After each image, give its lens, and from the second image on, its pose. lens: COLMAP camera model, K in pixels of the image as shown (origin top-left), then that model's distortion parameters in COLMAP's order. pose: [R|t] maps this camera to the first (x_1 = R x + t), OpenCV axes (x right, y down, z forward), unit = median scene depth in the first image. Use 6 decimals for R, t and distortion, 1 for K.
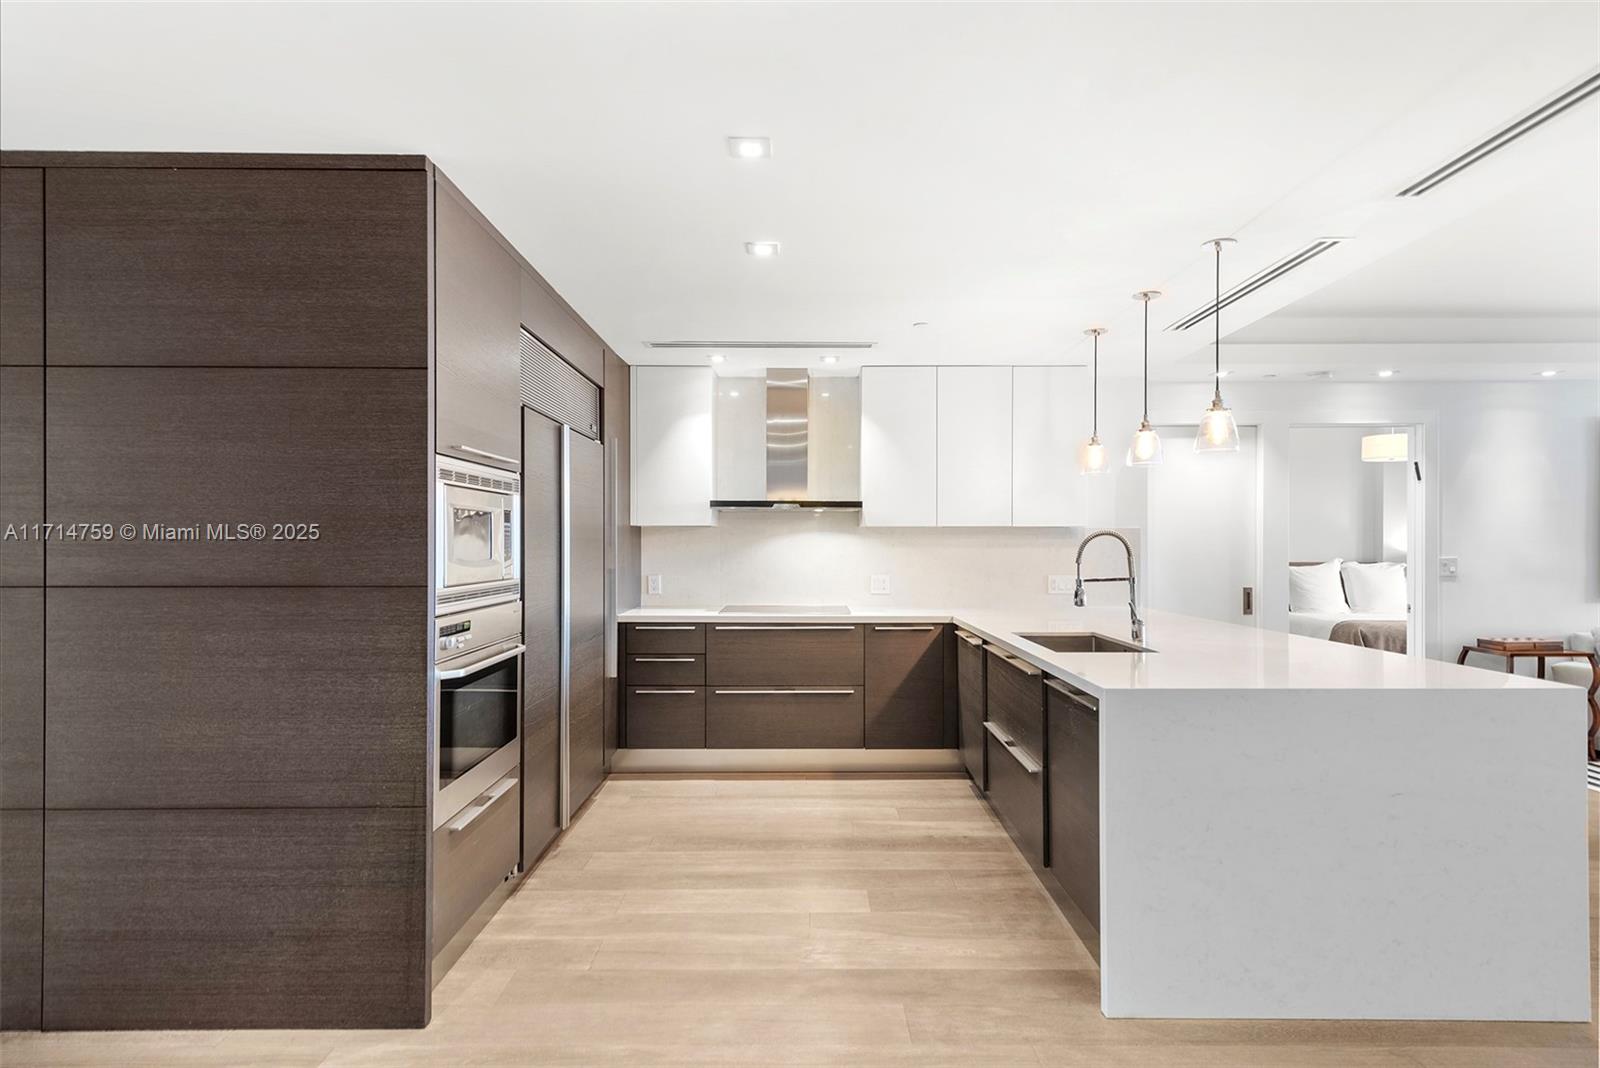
lens RADIAL K [[787.9, 0, 807.2], [0, 787.9, 543.3], [0, 0, 1]] dist [0.013669, -0.000164]
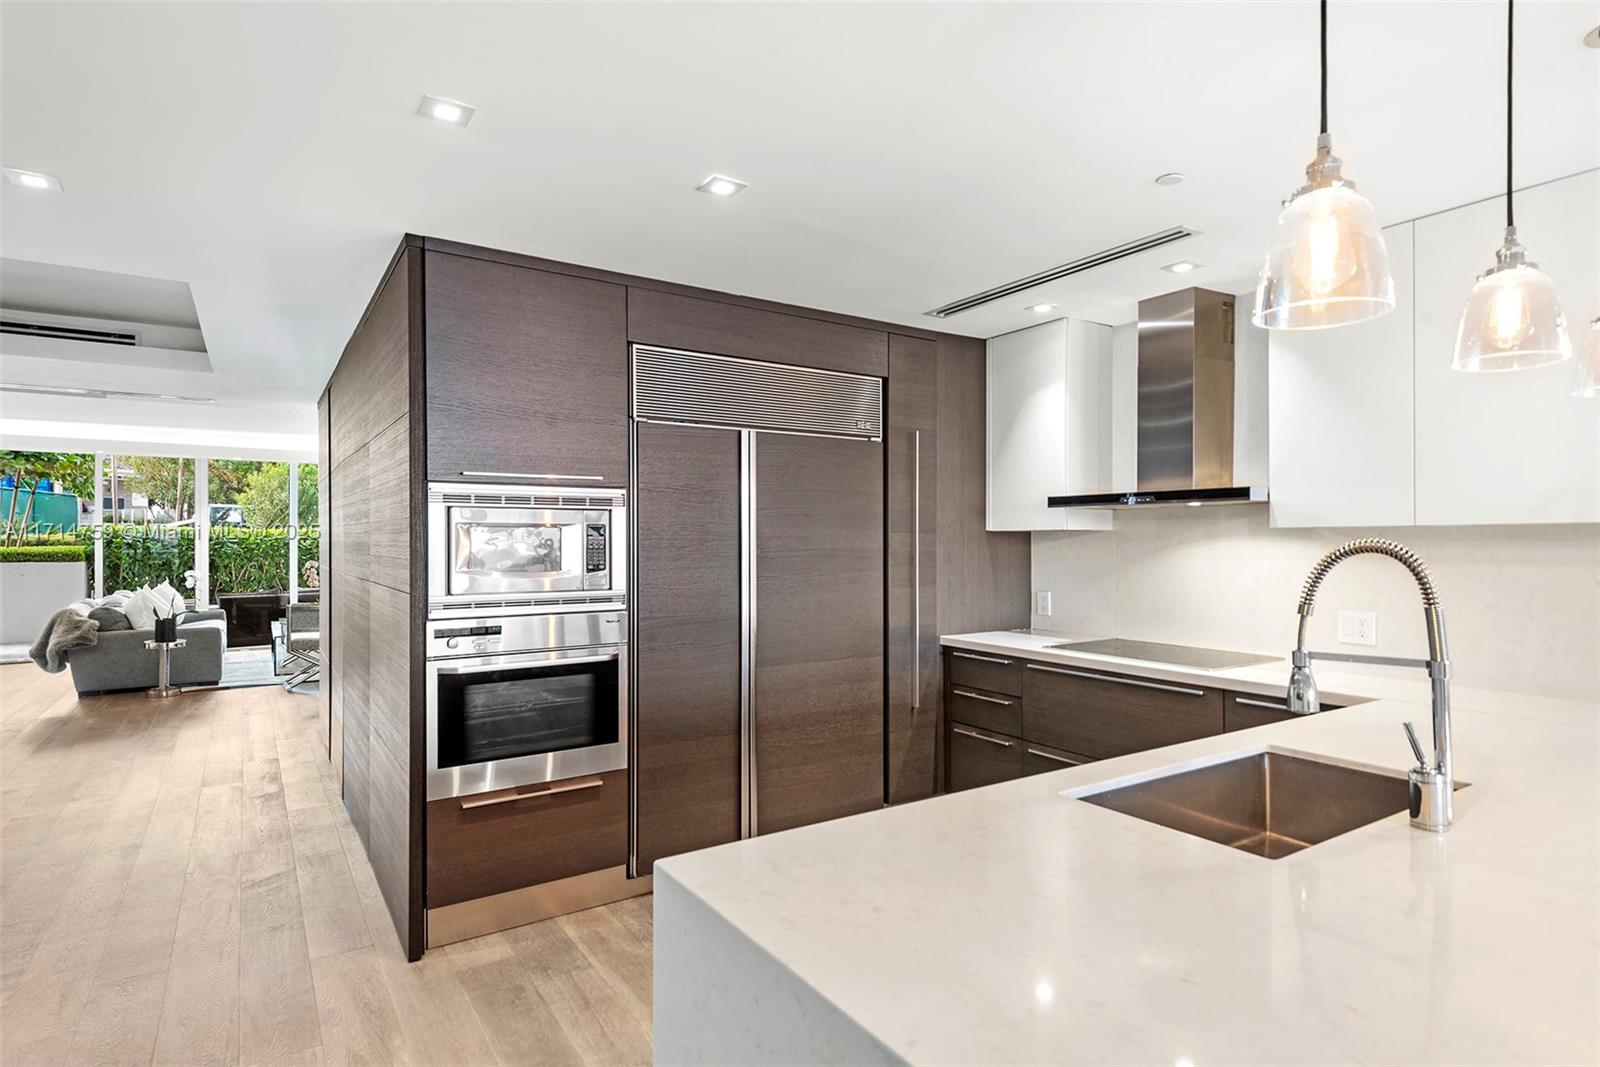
lens RADIAL K [[825.0, 0, 809.3], [0, 825.0, 545.4], [0, 0, 1]] dist [0.009838, -0.008053]
pose [[0.557860, 0.002005, -0.829933, 0.427781], [0.000812, 0.999995, 0.002962, -0.010712], [0.829935, -0.002326, 0.557856, 0.385664]]
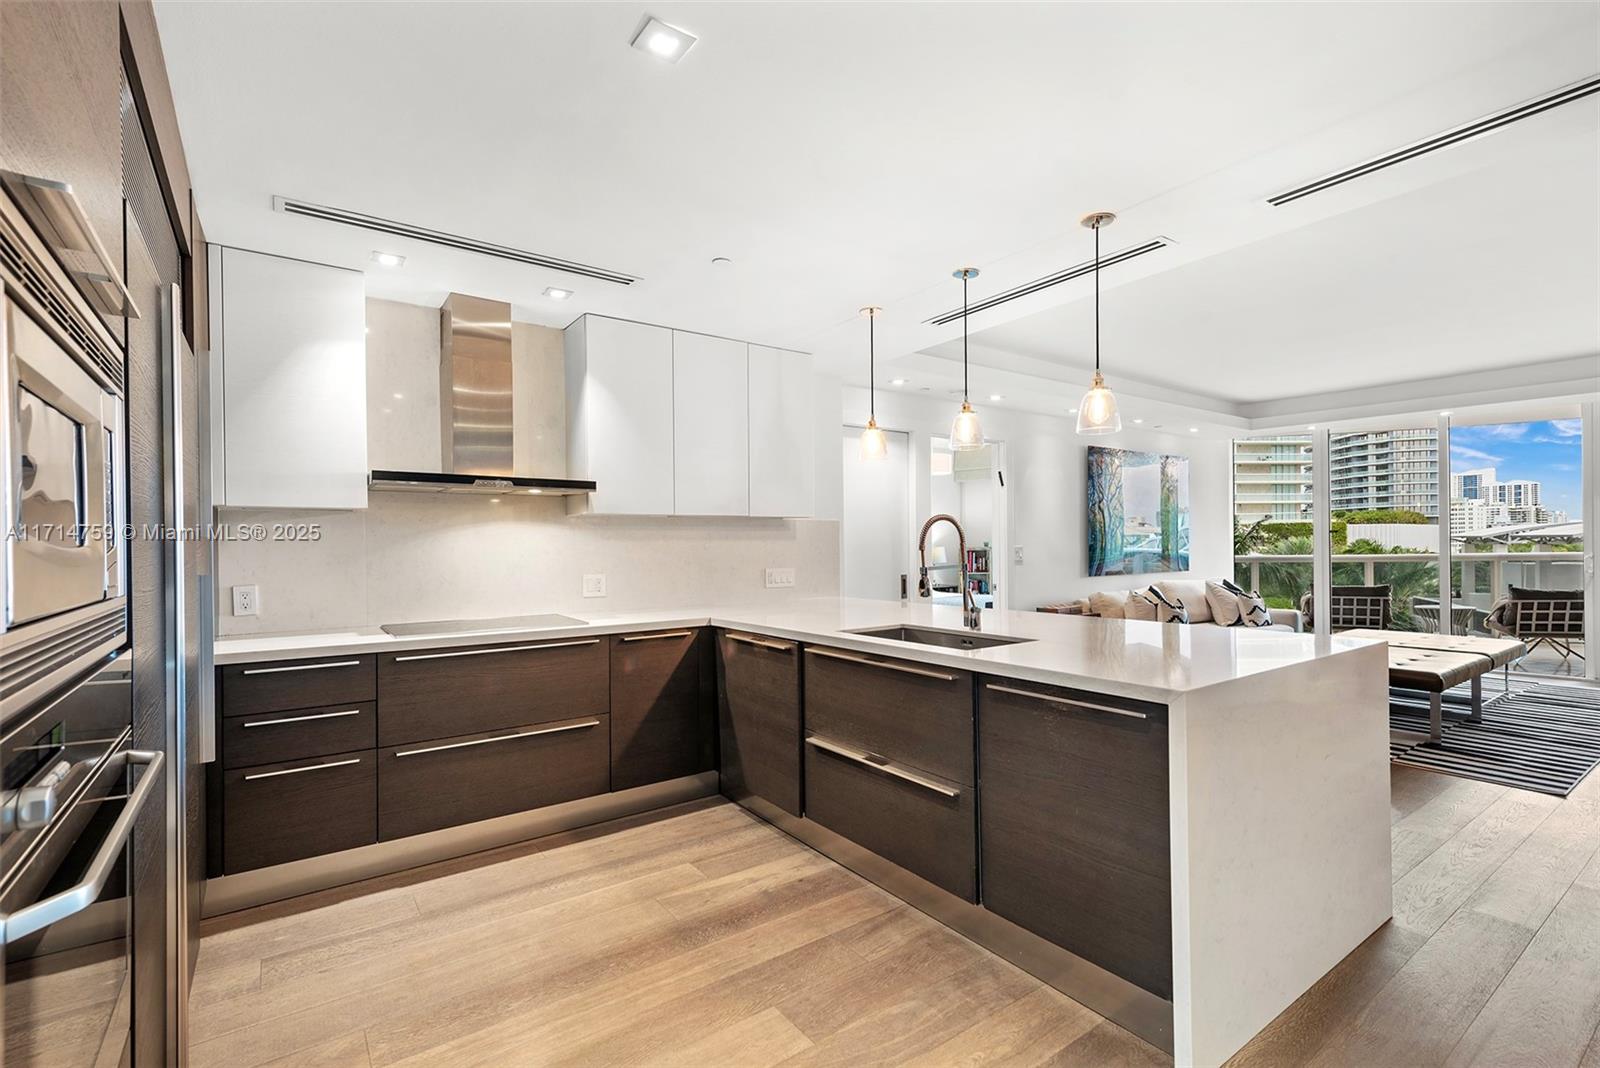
lens RADIAL K [[710.2, 0, 803.4], [0, 710.2, 544.7], [0, 0, 1]] dist [0.006772, -0.004714]
pose [[0.815181, -0.007981, 0.579152, -0.182986], [0.009750, 0.999952, 0.000056, 0.013323], [-0.579125, 0.005602, 0.815220, 0.305282]]
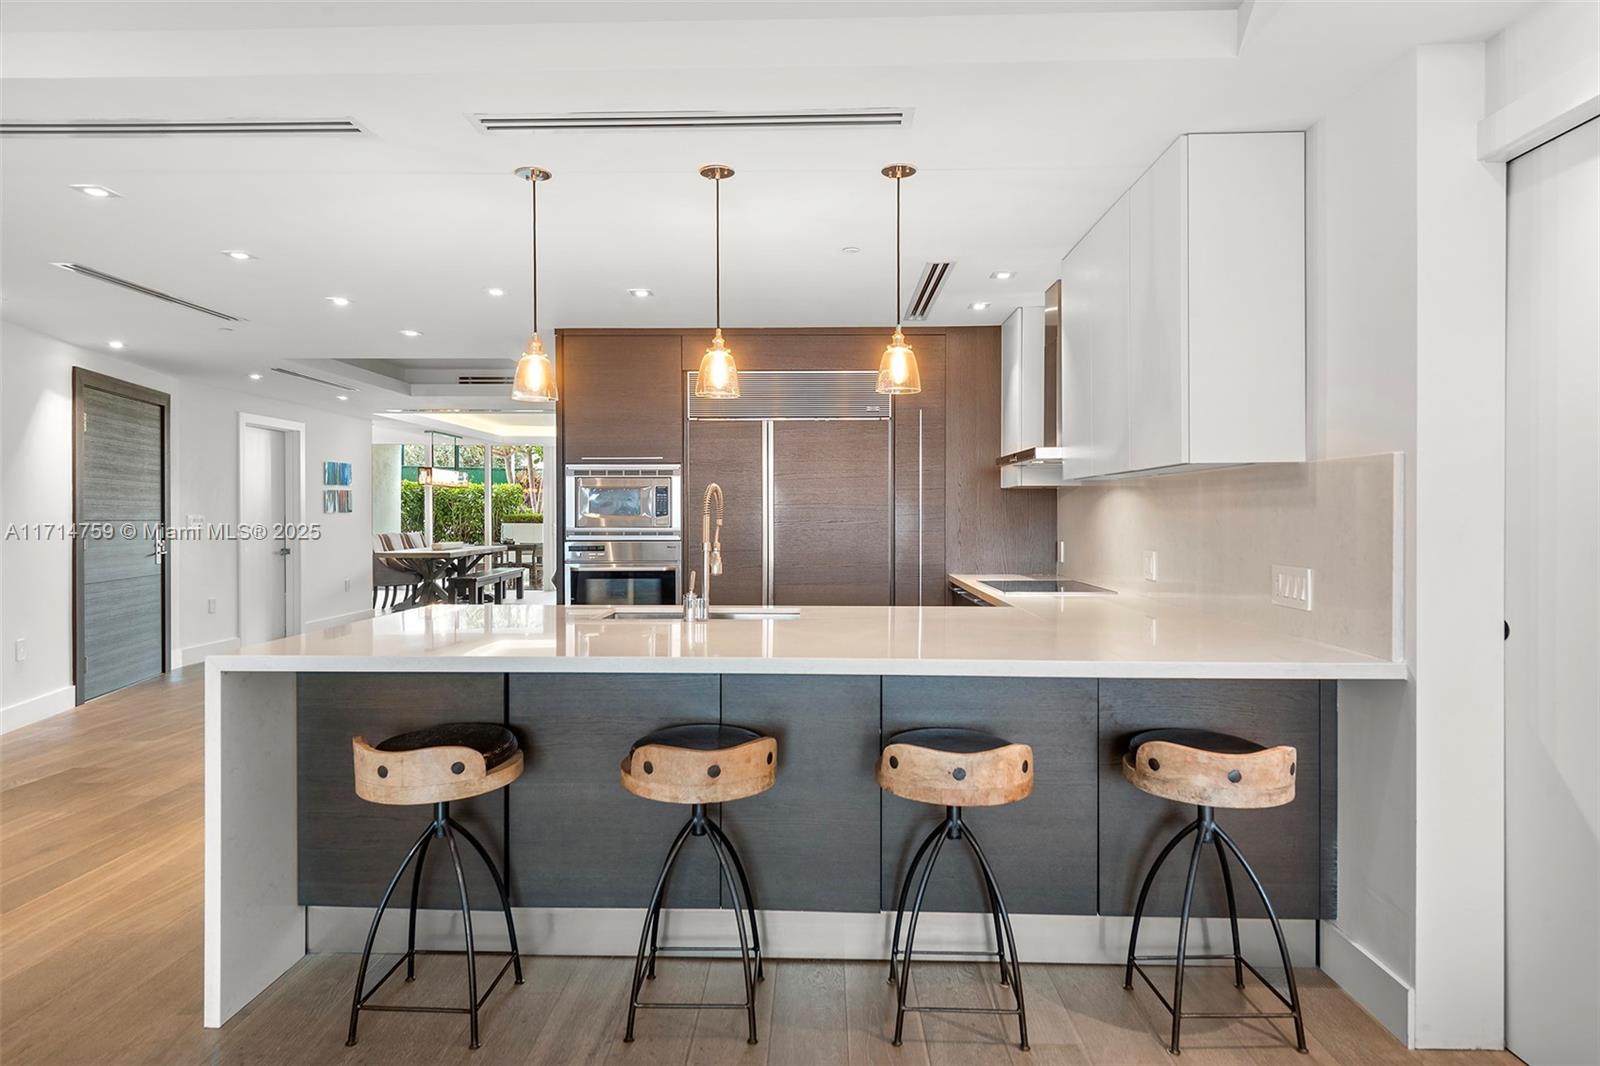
lens RADIAL K [[938.4, 0, 807.1], [0, 938.4, 525.2], [0, 0, 1]] dist [-0.000925, -0.000004]
pose [[-0.018098, 0.007375, -0.999809, 1.009479], [-0.002449, 0.999969, 0.007420, 0.015491], [0.999833, 0.002582, -0.018080, 0.834379]]
